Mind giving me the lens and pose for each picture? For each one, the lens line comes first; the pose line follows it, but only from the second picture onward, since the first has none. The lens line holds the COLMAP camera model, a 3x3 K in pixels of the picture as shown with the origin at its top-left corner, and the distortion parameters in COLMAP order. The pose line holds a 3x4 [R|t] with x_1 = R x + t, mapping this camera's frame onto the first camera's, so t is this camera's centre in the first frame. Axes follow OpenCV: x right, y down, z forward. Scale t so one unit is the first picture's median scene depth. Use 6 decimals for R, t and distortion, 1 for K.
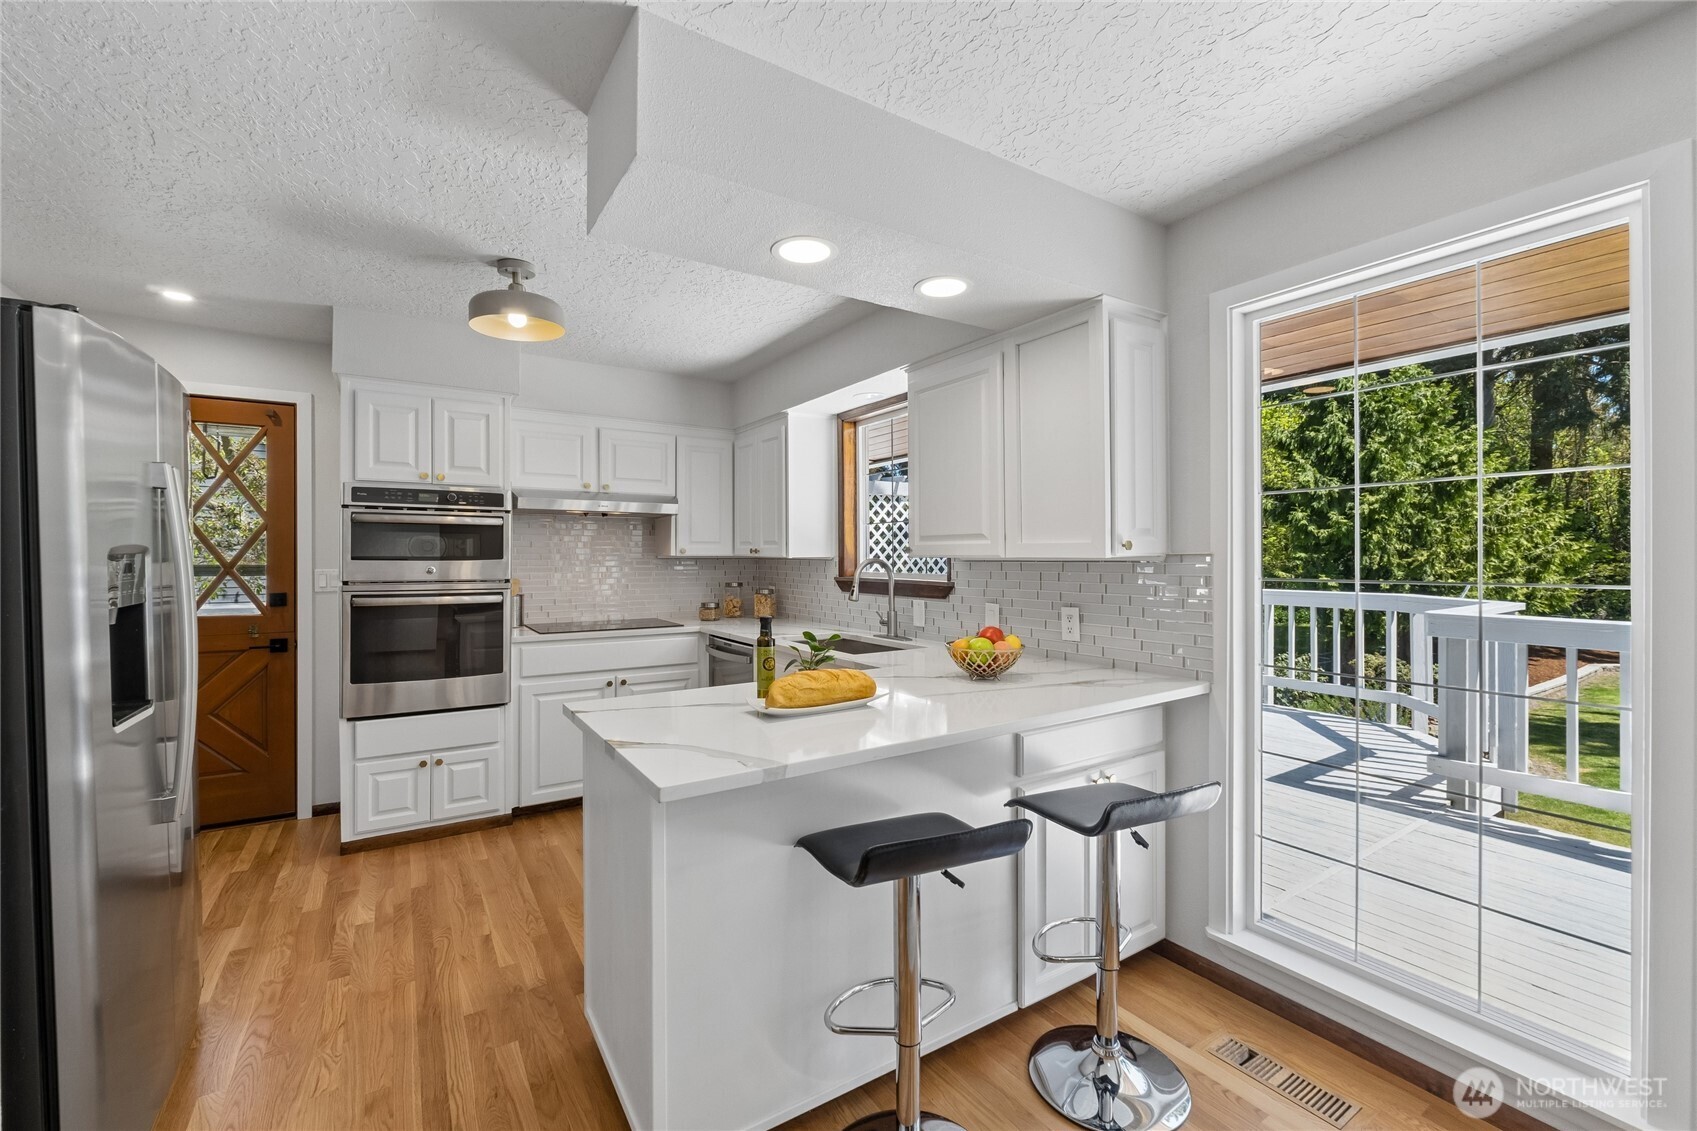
lens RADIAL K [[703.0, 0, 842.0], [0, 703.0, 560.1], [0, 0, 1]] dist [-0.006709, -0.000751]
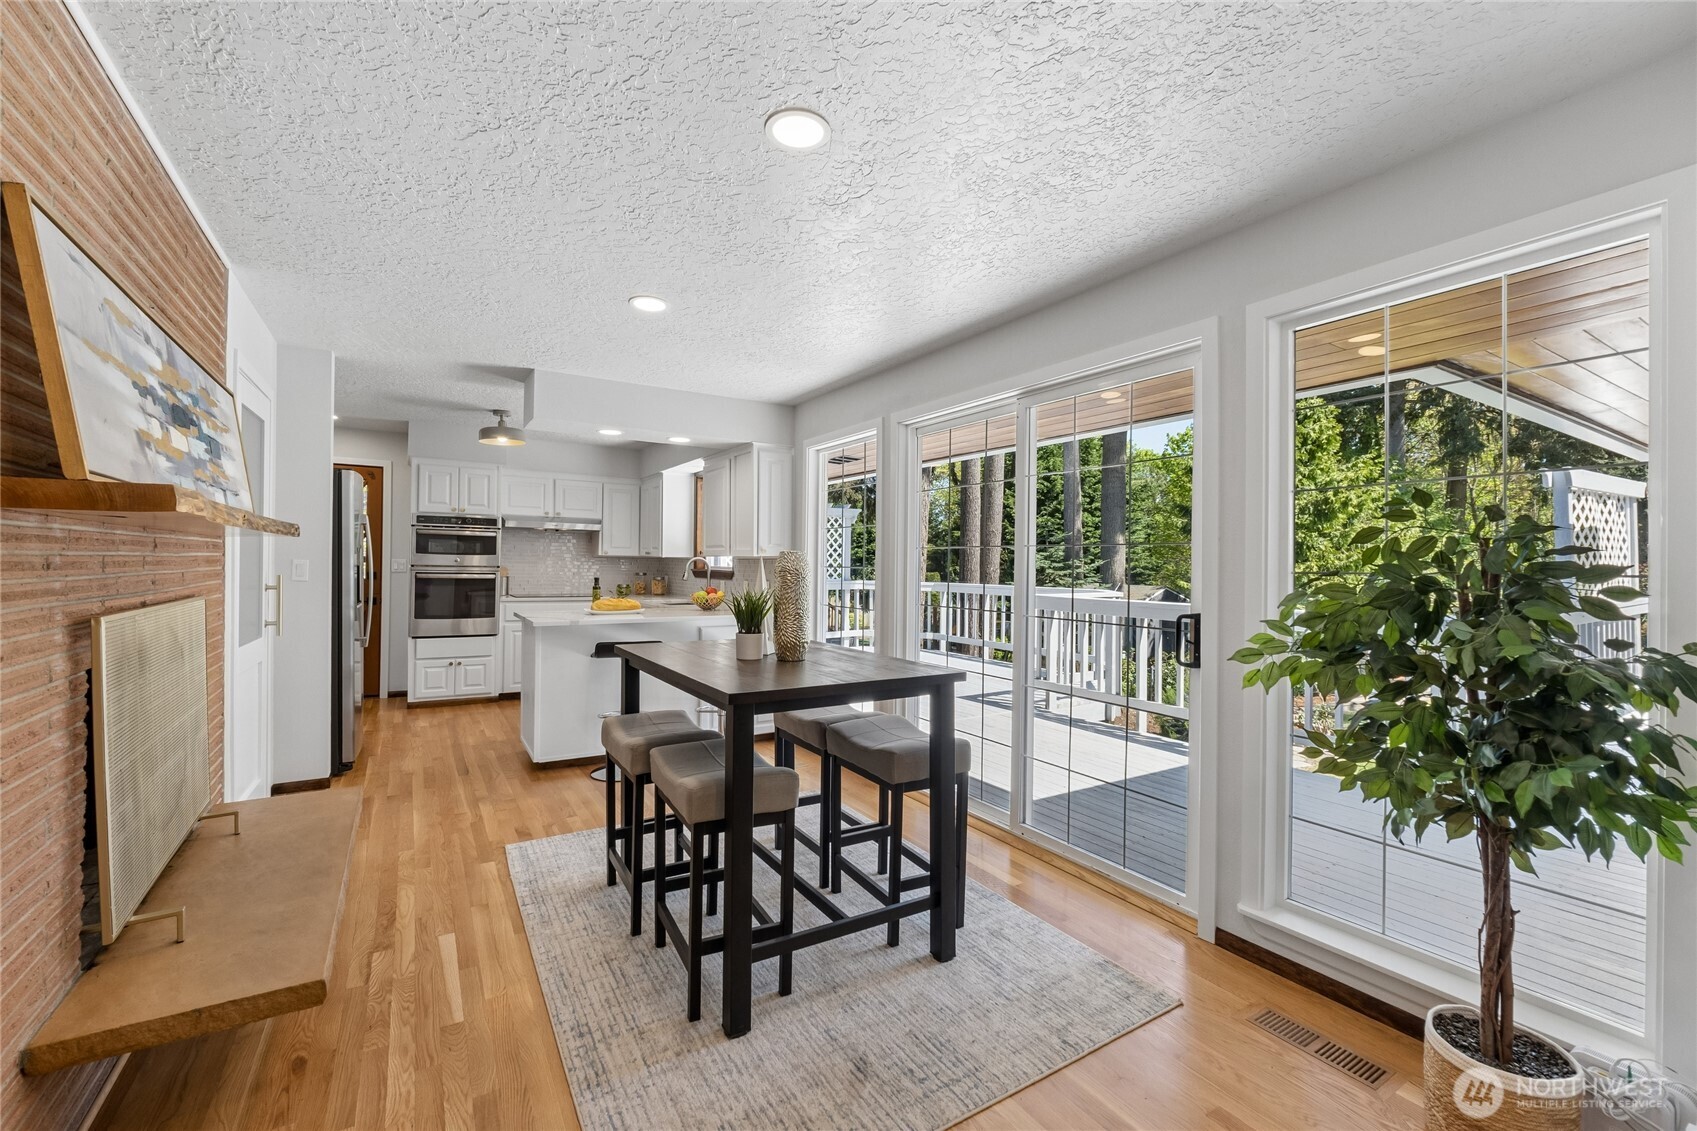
lens RADIAL K [[703.0, 0, 846.9], [0, 703.0, 564.2], [0, 0, 1]] dist [-0.006709, -0.000751]
pose [[0.999888, 0.014360, -0.004179, 0.434008], [-0.014382, 0.999882, -0.005430, 0.019677], [0.004101, 0.005490, 0.999977, -0.814137]]
